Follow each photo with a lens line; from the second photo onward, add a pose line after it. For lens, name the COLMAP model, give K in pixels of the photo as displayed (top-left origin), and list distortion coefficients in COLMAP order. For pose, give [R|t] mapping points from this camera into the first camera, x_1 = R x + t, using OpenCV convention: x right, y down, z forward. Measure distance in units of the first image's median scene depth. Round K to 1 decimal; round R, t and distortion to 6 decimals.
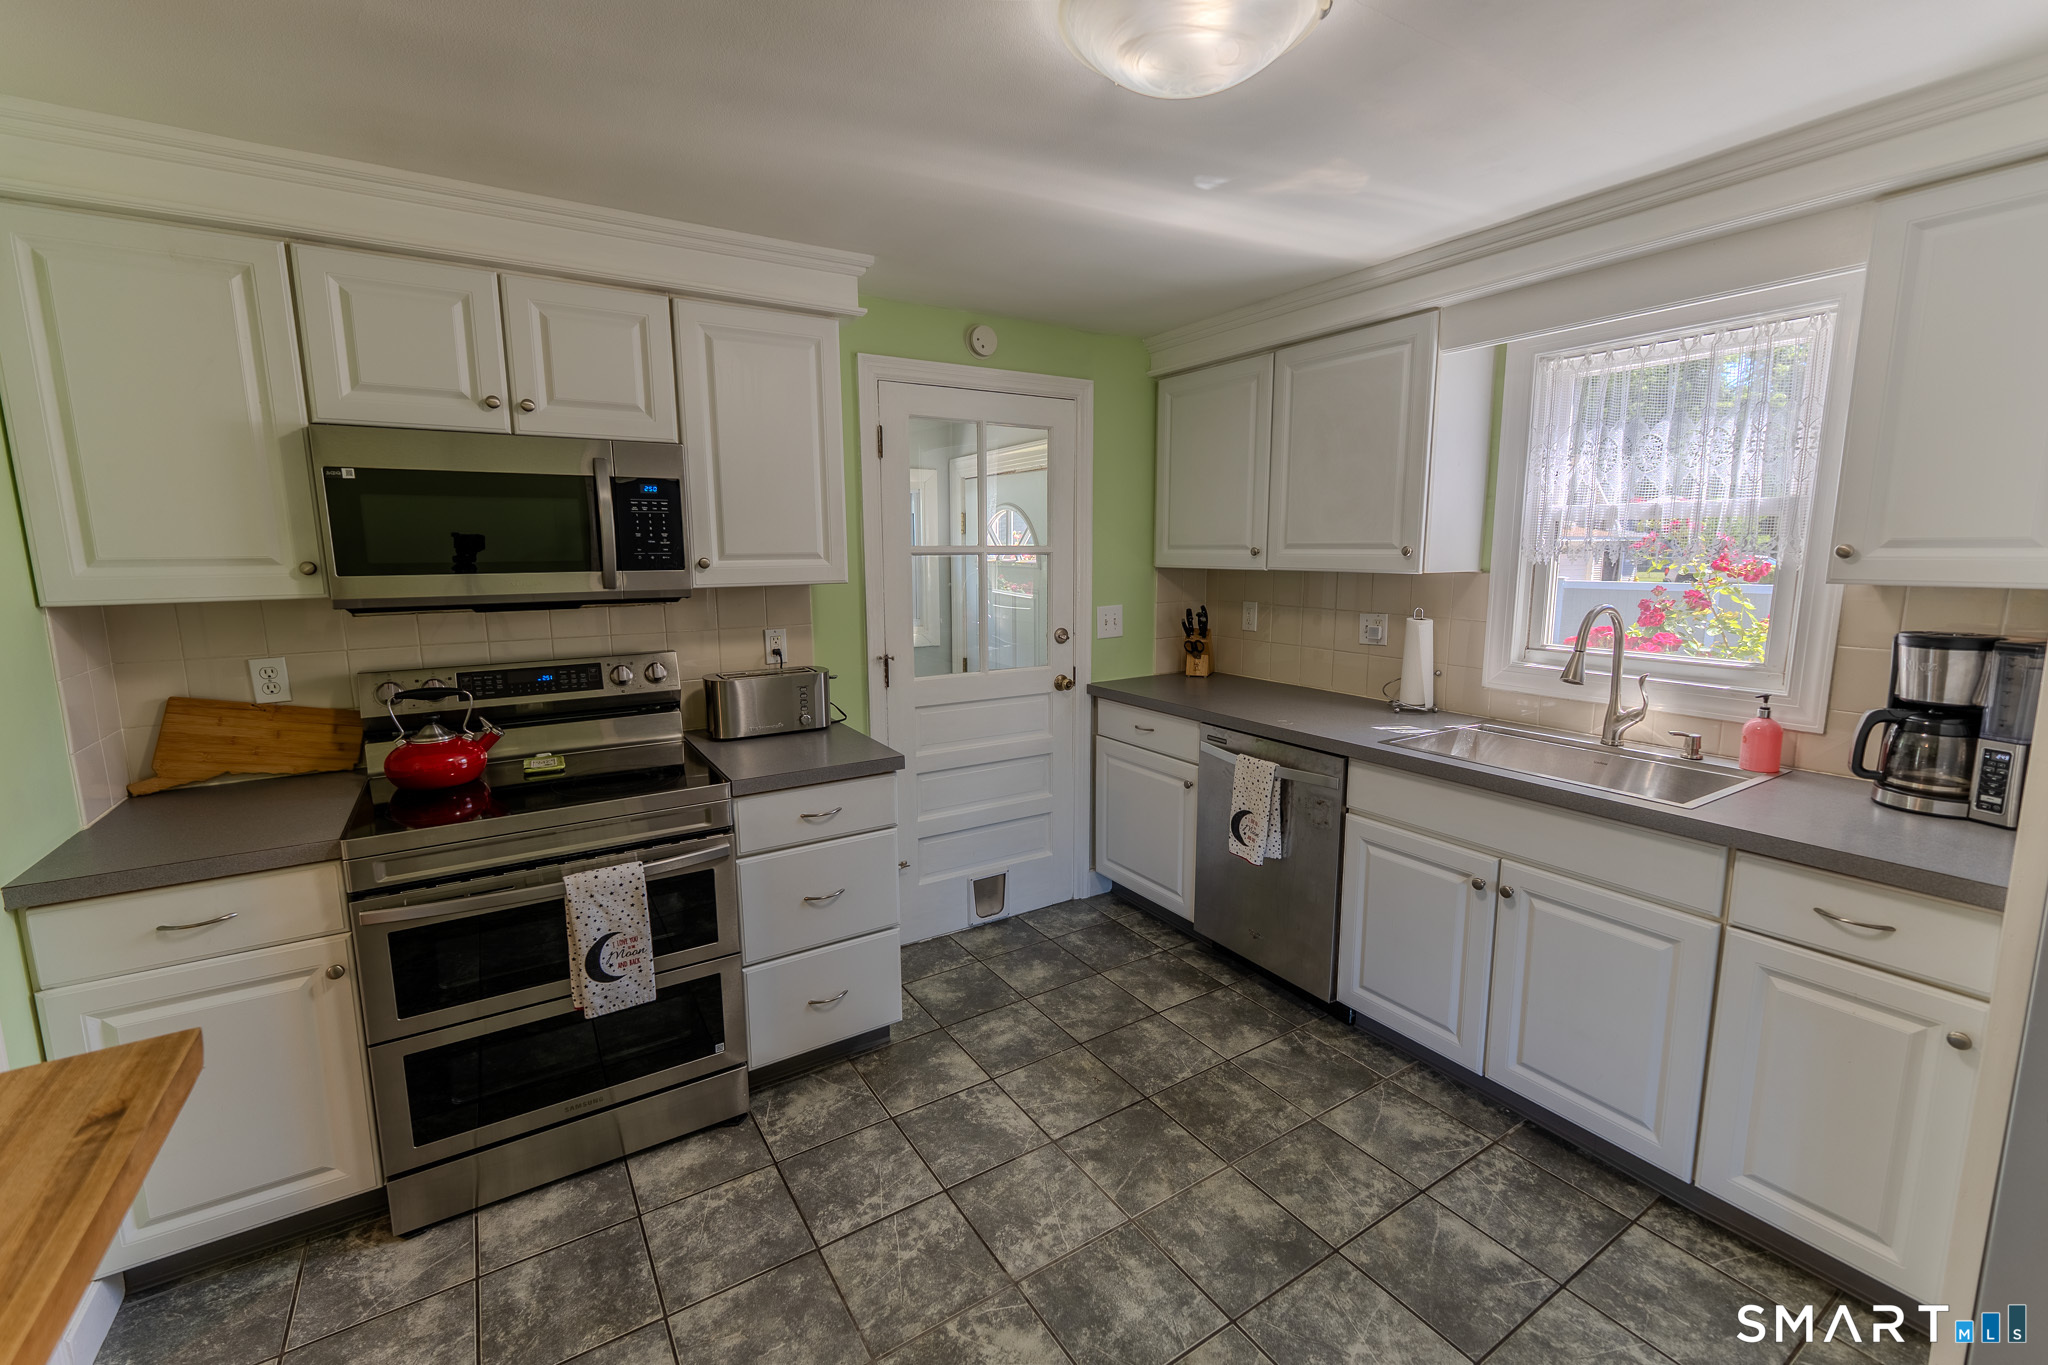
lens RADIAL K [[862.4, 0, 1026.7], [0, 862.4, 677.1], [0, 0, 1]] dist [0.008012, -0.000120]
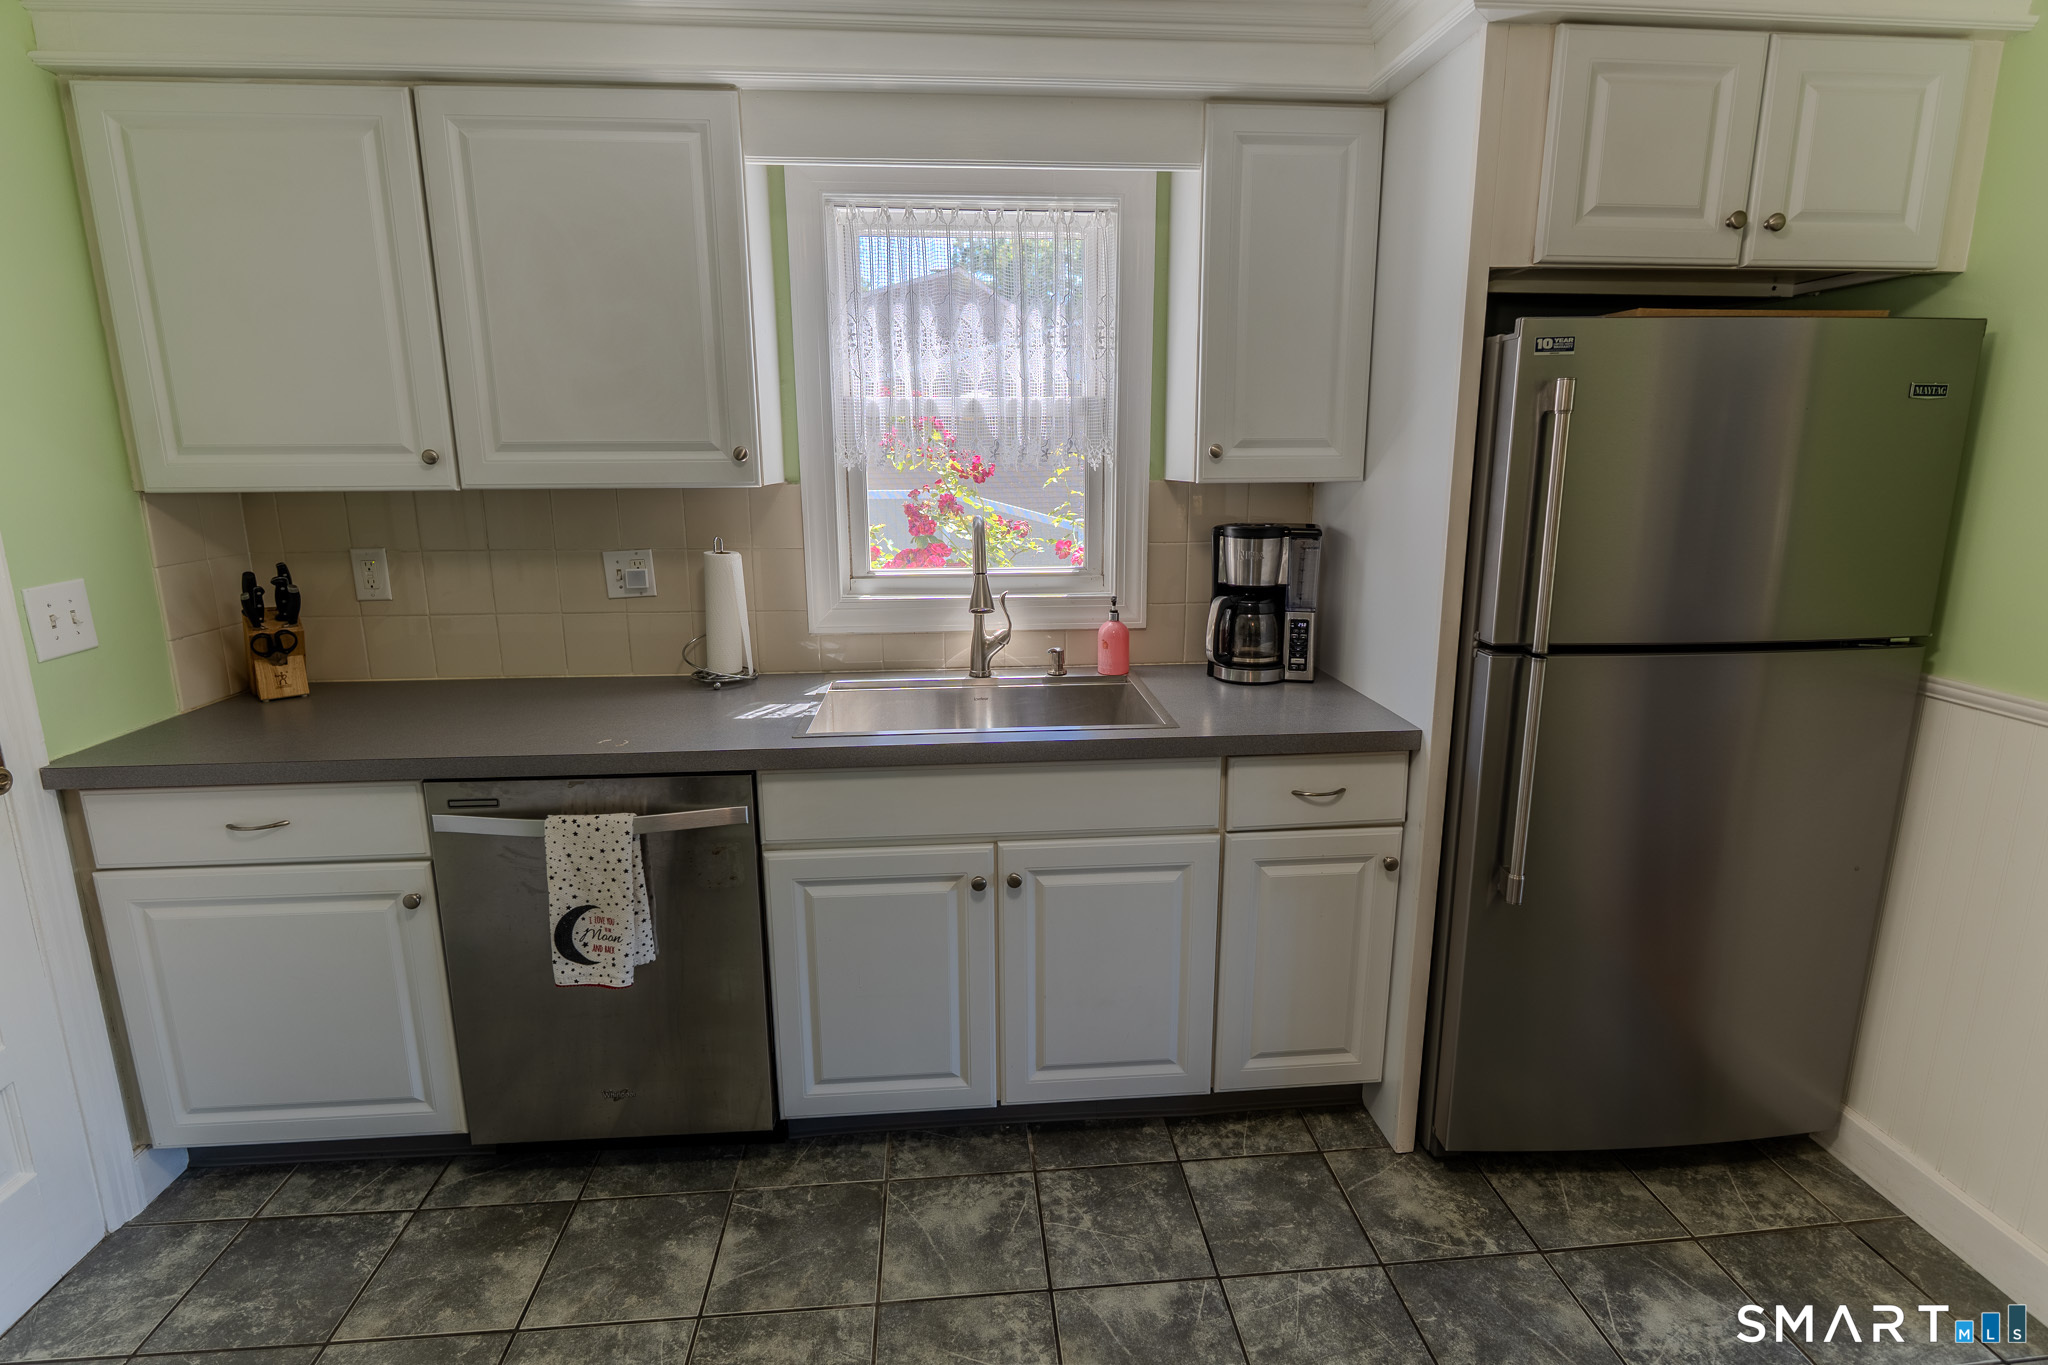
lens RADIAL K [[1010.6, 0, 1031.7], [0, 1010.6, 673.8], [0, 0, 1]] dist [0.000030, -0.000644]
pose [[0.464198, -0.188712, 0.865395, -0.187632], [0.135898, 0.980645, 0.140949, -0.061389], [-0.875244, 0.052177, 0.480859, 0.457294]]
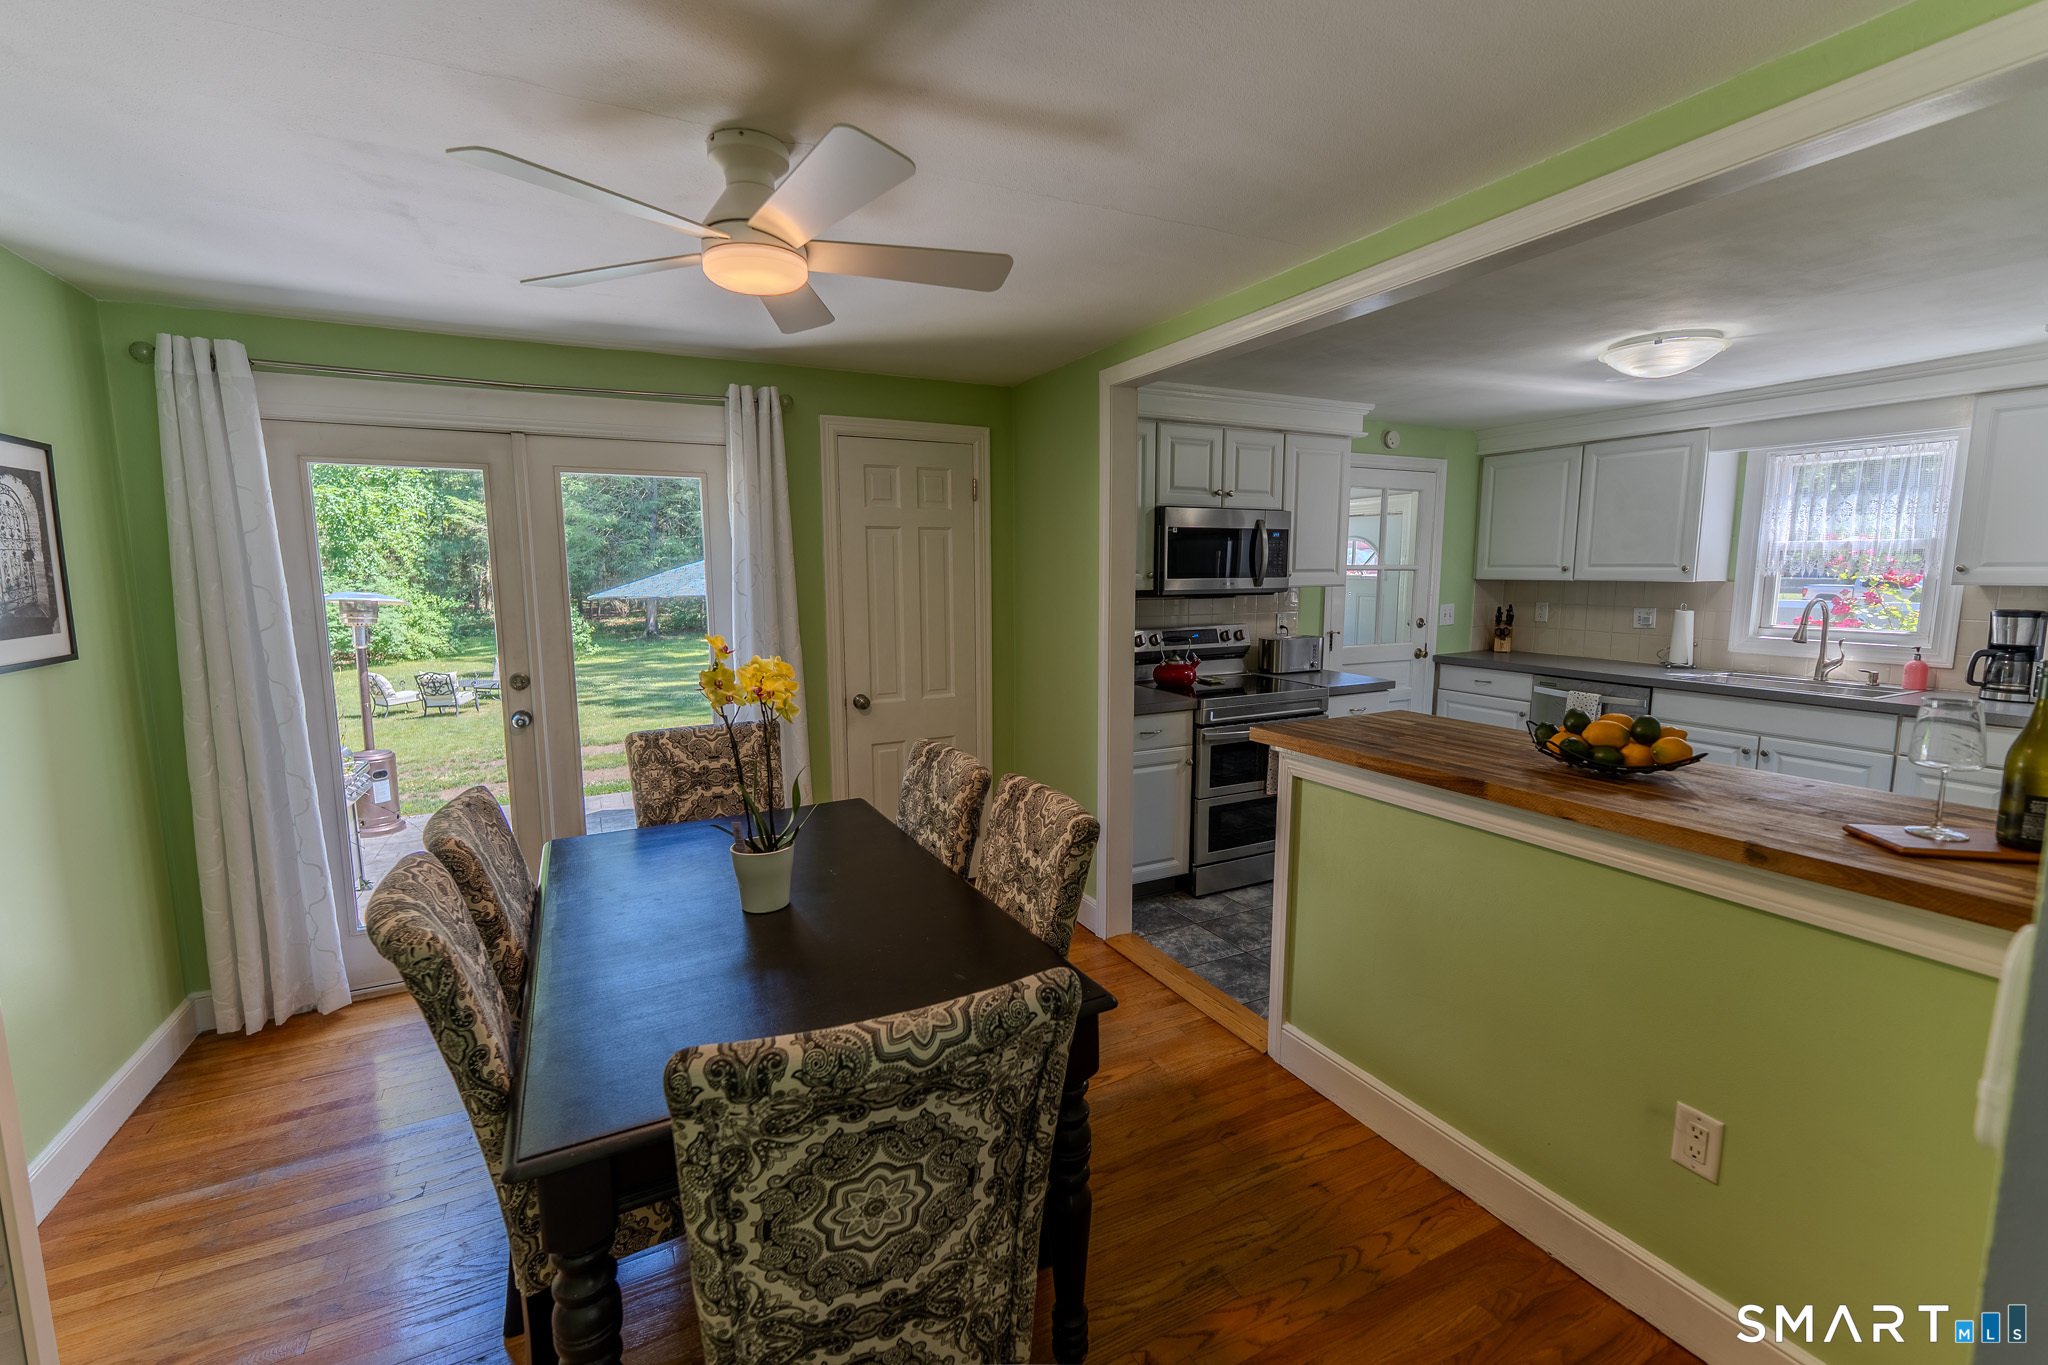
lens RADIAL K [[862.4, 0, 1032.3], [0, 862.4, 675.1], [0, 0, 1]] dist [0.008012, -0.000120]
pose [[0.995978, 0.013748, -0.088540, -0.727911], [-0.015857, 0.999606, -0.023158, 0.131150], [0.088187, 0.024469, 0.995803, -0.851786]]
